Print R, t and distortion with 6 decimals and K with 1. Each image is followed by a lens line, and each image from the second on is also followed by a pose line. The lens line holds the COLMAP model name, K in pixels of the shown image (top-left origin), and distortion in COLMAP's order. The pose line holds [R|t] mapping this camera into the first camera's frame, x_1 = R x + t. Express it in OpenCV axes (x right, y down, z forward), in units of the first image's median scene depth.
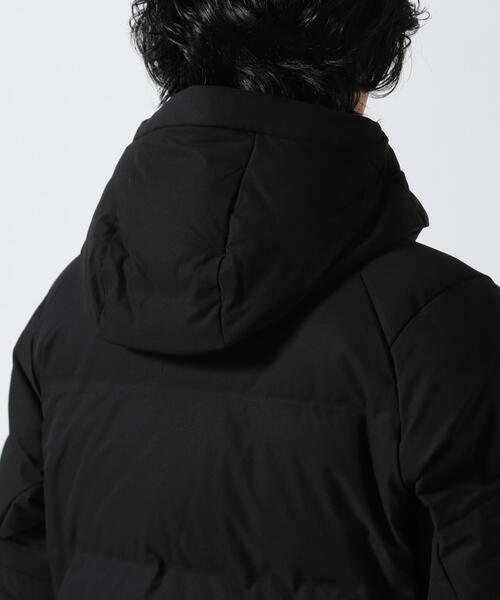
lens RADIAL K [[1423.3, 0, 250.1], [0, 1423.3, 299.1], [0, 0, 1]] dist [-0.034961, 0.000000]
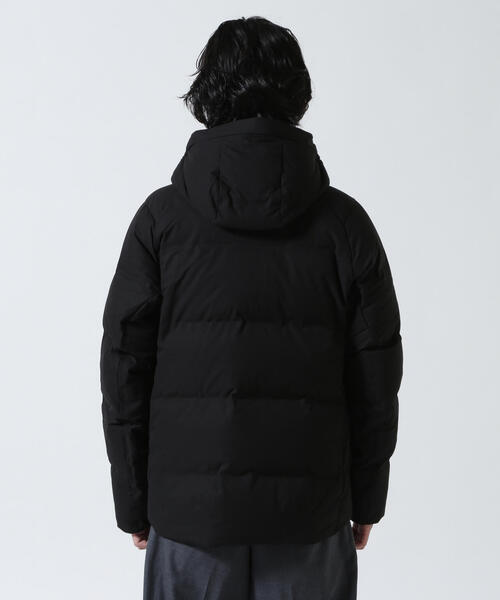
lens RADIAL K [[1423.3, 0, 249.9], [0, 1423.3, 300.1], [0, 0, 1]] dist [-0.034961, 0.000000]
pose [[0.919157, -0.019015, 0.393431, -1.029200], [0.003439, 0.999183, 0.040258, 0.061156], [-0.393876, -0.035650, 0.918472, -1.227501]]
